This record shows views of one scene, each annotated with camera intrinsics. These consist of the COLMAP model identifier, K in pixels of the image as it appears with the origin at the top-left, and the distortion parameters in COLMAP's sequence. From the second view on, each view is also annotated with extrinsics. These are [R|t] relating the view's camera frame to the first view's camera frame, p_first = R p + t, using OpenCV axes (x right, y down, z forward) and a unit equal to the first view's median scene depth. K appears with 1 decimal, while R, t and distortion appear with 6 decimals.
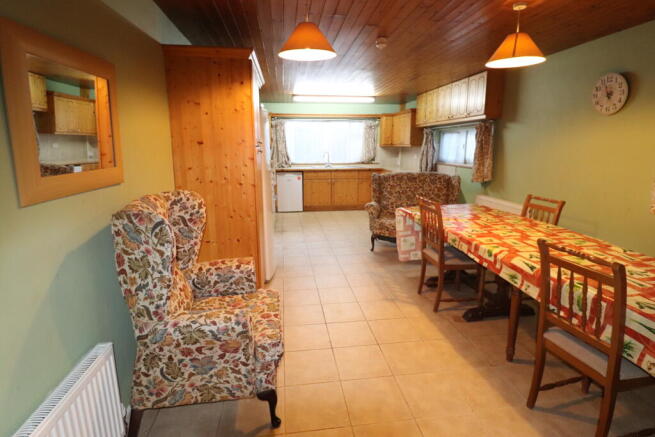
lens RADIAL K [[337.9, 0, 327.5], [0, 337.9, 218.5], [0, 0, 1]] dist [0.000868, 0.000212]
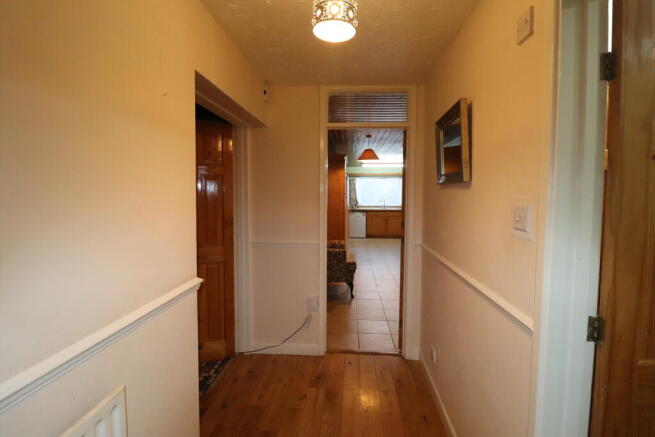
lens RADIAL K [[339.5, 0, 327.5], [0, 339.5, 218.5], [0, 0, 1]] dist [-0.000659, -0.000028]
pose [[0.981643, 0.017571, -0.189919, 0.043565], [-0.043168, 0.990377, -0.131495, 0.099378], [0.185780, 0.137279, 0.972954, -0.495473]]
